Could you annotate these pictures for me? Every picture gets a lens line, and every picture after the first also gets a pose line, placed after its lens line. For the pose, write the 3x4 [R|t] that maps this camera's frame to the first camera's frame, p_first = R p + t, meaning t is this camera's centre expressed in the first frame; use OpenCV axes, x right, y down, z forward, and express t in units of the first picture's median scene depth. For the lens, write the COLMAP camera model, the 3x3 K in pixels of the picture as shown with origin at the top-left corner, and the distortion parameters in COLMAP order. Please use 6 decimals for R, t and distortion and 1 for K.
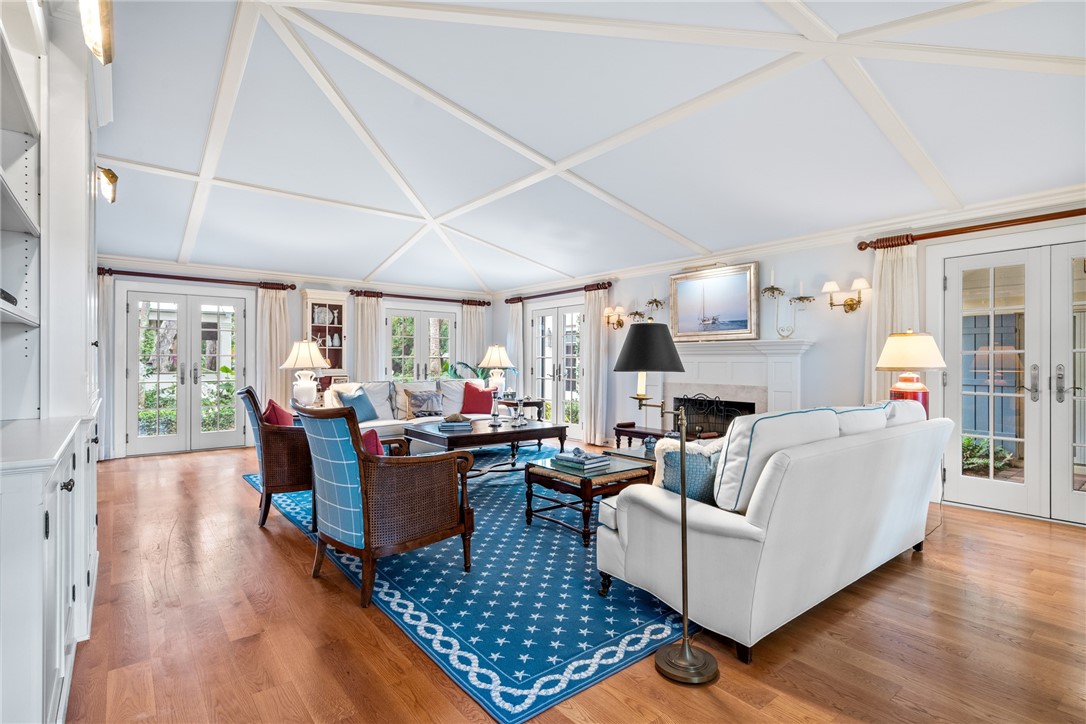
lens RADIAL K [[531.3, 0, 542.7], [0, 531.3, 366.5], [0, 0, 1]] dist [-0.005939, 0.000369]
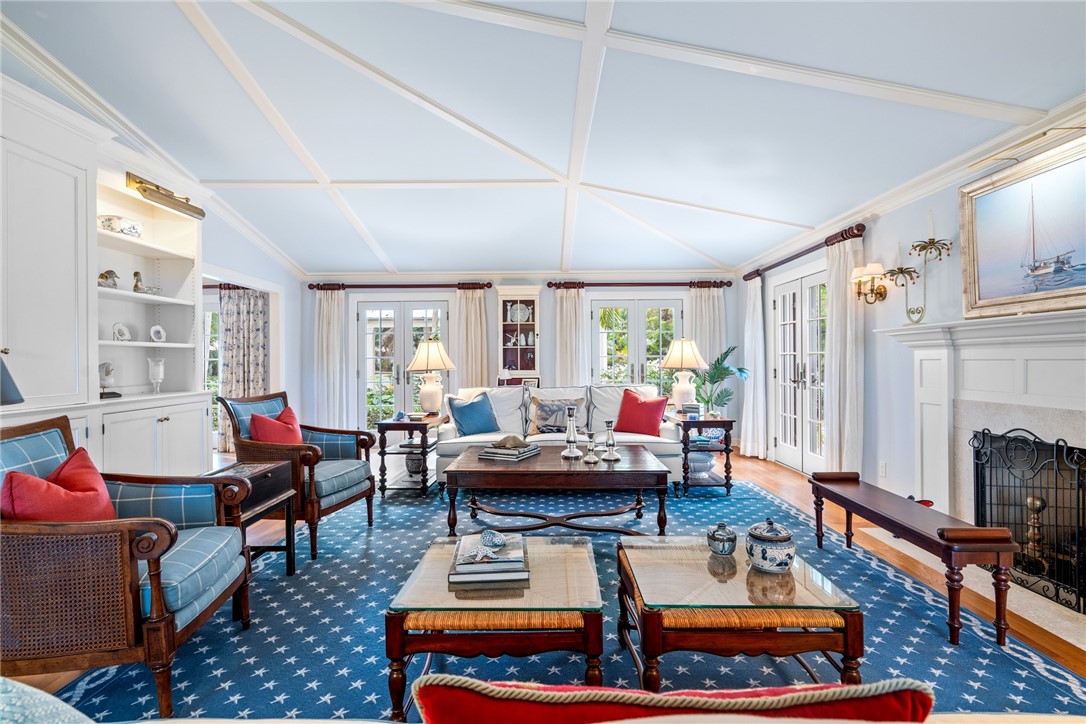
lens RADIAL K [[531.3, 0, 542.6], [0, 531.3, 359.0], [0, 0, 1]] dist [-0.005939, 0.000369]
pose [[0.777303, -0.010893, -0.629032, 0.238865], [0.004778, 0.999923, -0.011412, -0.004795], [0.629109, 0.005865, 0.777295, 0.350395]]
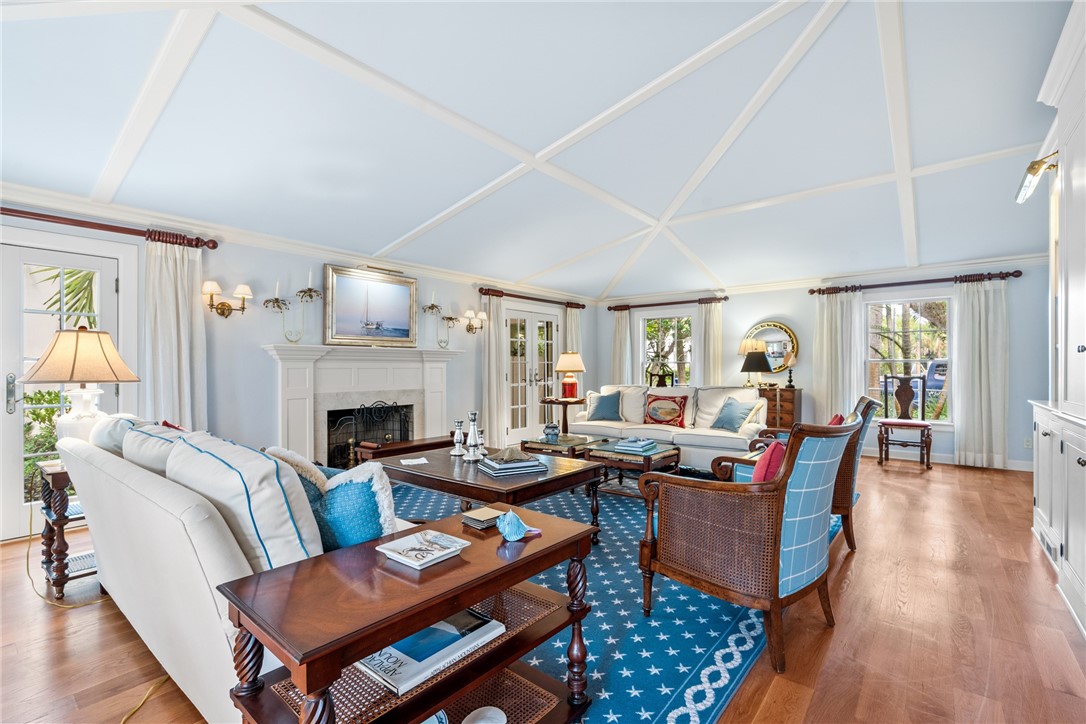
lens RADIAL K [[494.4, 0, 545.8], [0, 494.4, 364.8], [0, 0, 1]] dist [0.000635, 0.000015]
pose [[-0.208285, -0.008260, 0.978033, -0.577627], [-0.004268, 0.999962, 0.007537, -0.020541], [-0.978059, -0.002604, -0.208312, 0.802367]]
